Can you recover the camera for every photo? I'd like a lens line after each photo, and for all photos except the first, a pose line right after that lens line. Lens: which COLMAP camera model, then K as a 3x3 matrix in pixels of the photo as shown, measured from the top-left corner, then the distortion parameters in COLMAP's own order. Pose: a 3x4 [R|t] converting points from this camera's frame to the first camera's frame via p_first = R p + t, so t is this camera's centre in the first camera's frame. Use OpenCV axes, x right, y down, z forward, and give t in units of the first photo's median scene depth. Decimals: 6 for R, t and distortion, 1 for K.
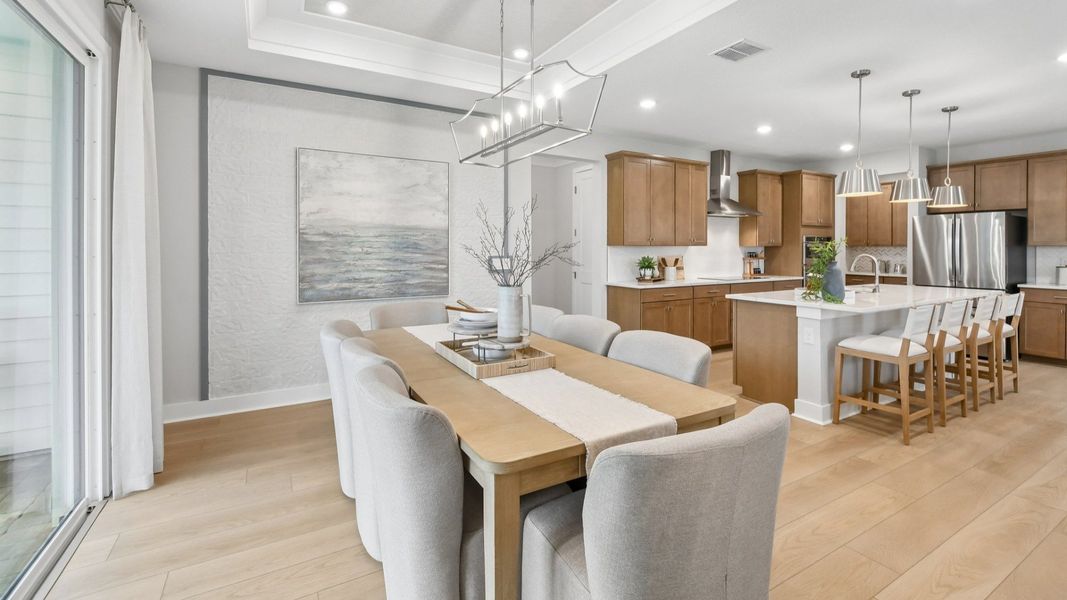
lens RADIAL K [[464.6, 0, 541.2], [0, 464.6, 258.4], [0, 0, 1]] dist [-0.001103, 0.000093]
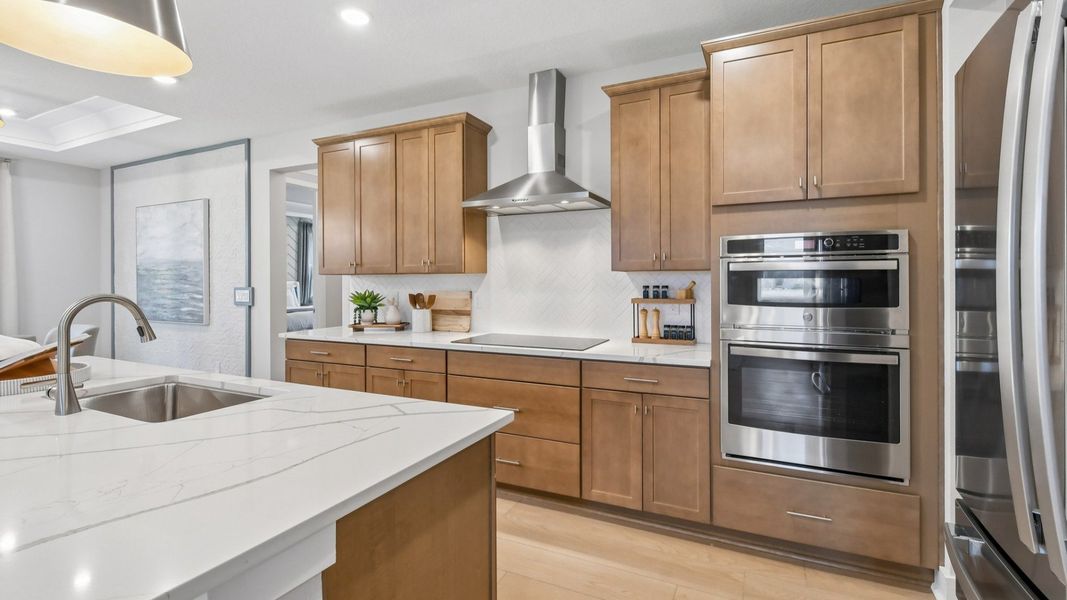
lens RADIAL K [[469.7, 0, 545.5], [0, 469.7, 283.3], [0, 0, 1]] dist [0.001560, -0.003415]
pose [[0.567121, -0.000211, -0.823634, 1.134207], [-0.017613, 0.999768, -0.012383, -0.014047], [0.823446, 0.021530, 0.566986, 1.045917]]
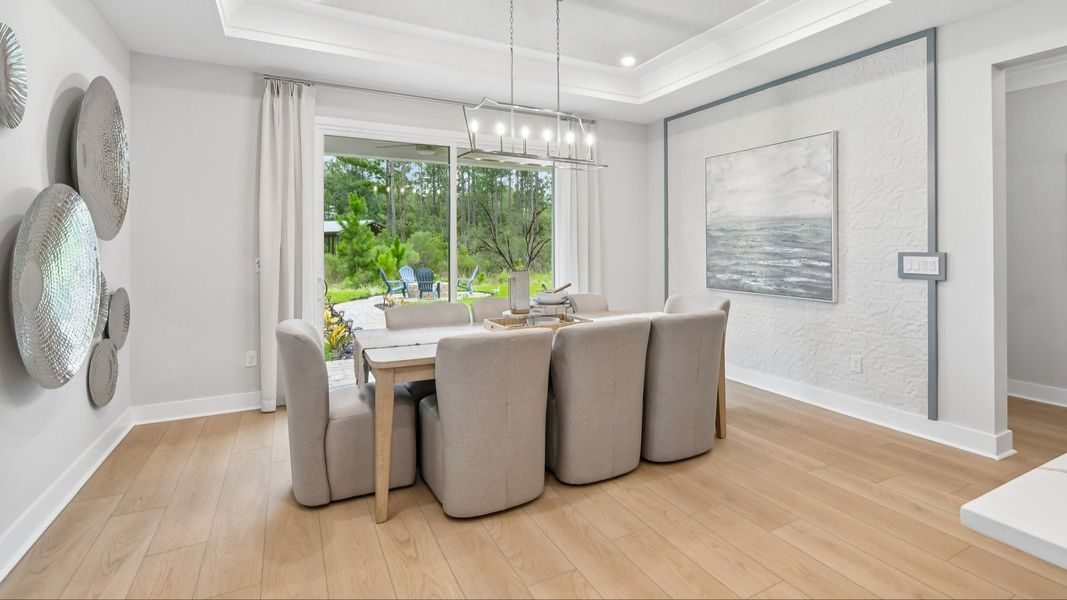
lens RADIAL K [[498.4, 0, 553.8], [0, 498.4, 244.3], [0, 0, 1]] dist [0.001121, -0.000092]
pose [[-0.042002, -0.003039, -0.999113, 0.665617], [-0.021790, 0.999760, -0.002124, -0.004635], [0.998880, 0.021681, -0.042058, 0.574174]]
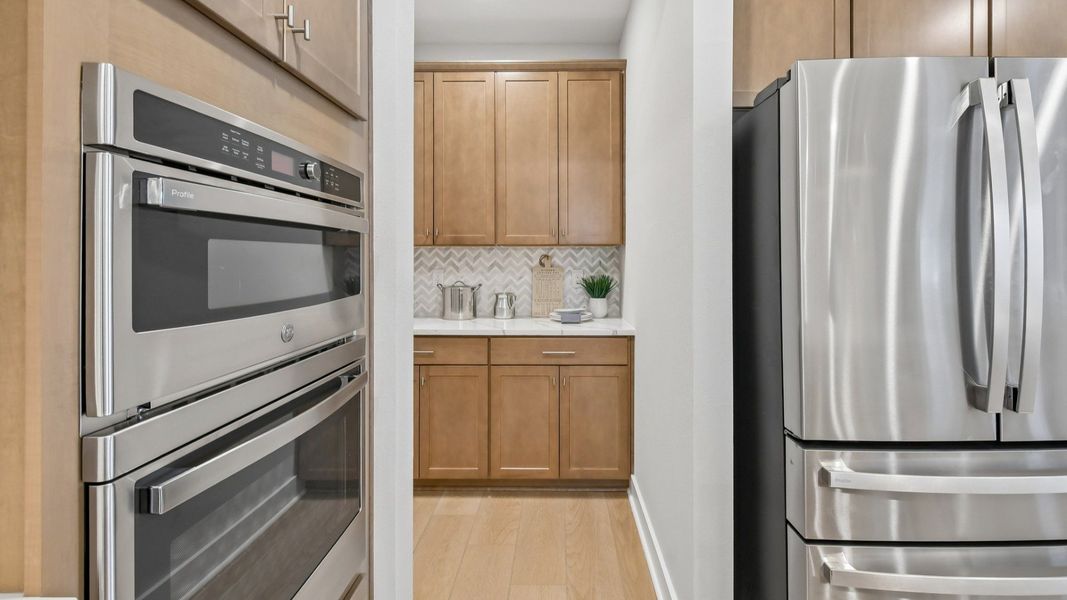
lens RADIAL K [[469.7, 0, 551.6], [0, 469.7, 257.0], [0, 0, 1]] dist [0.001560, -0.003415]
pose [[0.516703, 0.001276, 0.856164, 0.791002], [0.021190, 0.999673, -0.014279, -0.017861], [-0.855902, 0.025520, 0.516507, 1.313921]]
